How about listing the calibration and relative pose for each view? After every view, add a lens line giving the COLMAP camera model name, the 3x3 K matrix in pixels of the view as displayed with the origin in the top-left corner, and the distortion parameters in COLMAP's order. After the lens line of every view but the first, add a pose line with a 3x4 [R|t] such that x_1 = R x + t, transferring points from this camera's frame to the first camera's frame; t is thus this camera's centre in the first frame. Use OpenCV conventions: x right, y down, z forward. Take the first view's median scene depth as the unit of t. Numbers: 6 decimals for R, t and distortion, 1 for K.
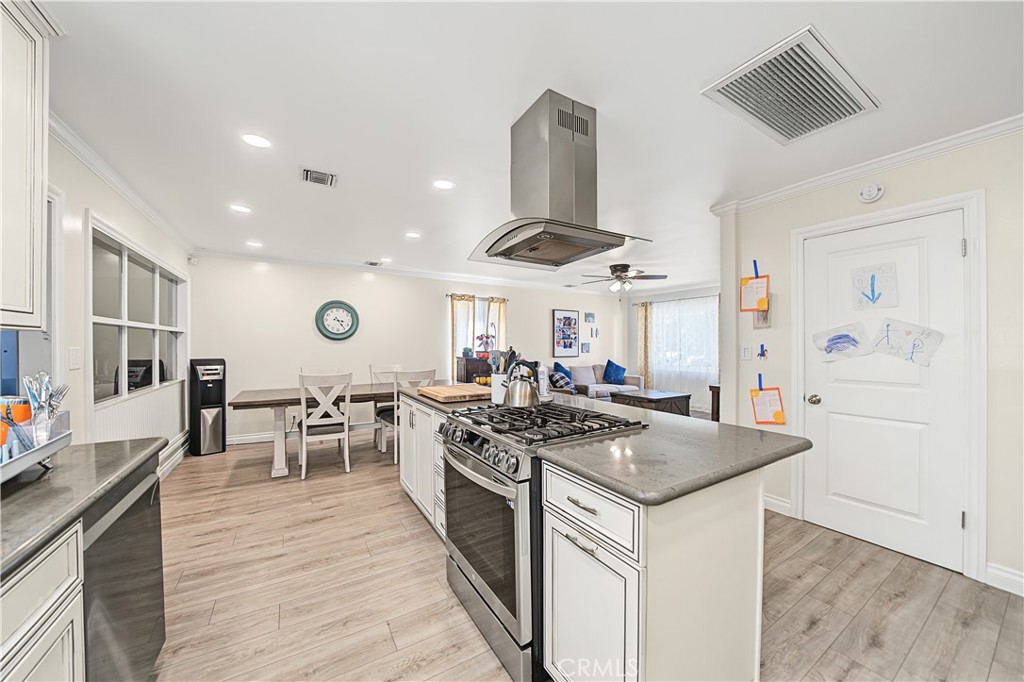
lens RADIAL K [[358.1, 0, 516.3], [0, 358.1, 346.3], [0, 0, 1]] dist [-0.022117, 0.000449]
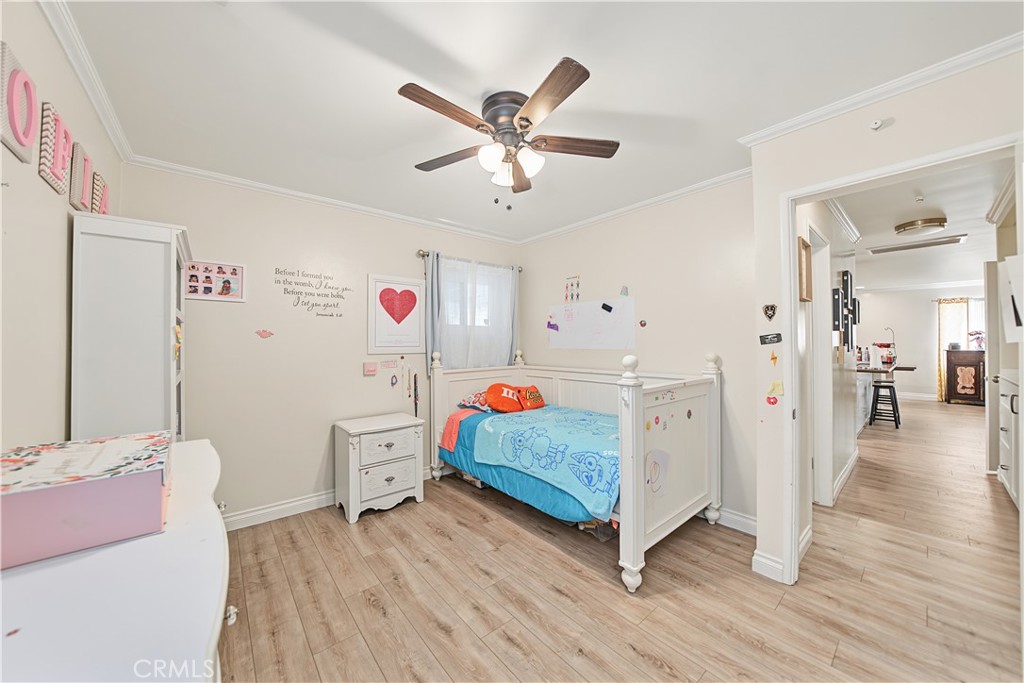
lens RADIAL K [[358.1, 0, 505.2], [0, 358.1, 336.3], [0, 0, 1]] dist [-0.022117, 0.000449]
pose [[0.158126, -0.014436, -0.987313, 0.702021], [0.003167, 0.999895, -0.014113, -0.004659], [0.987414, -0.000895, 0.158155, -0.616954]]
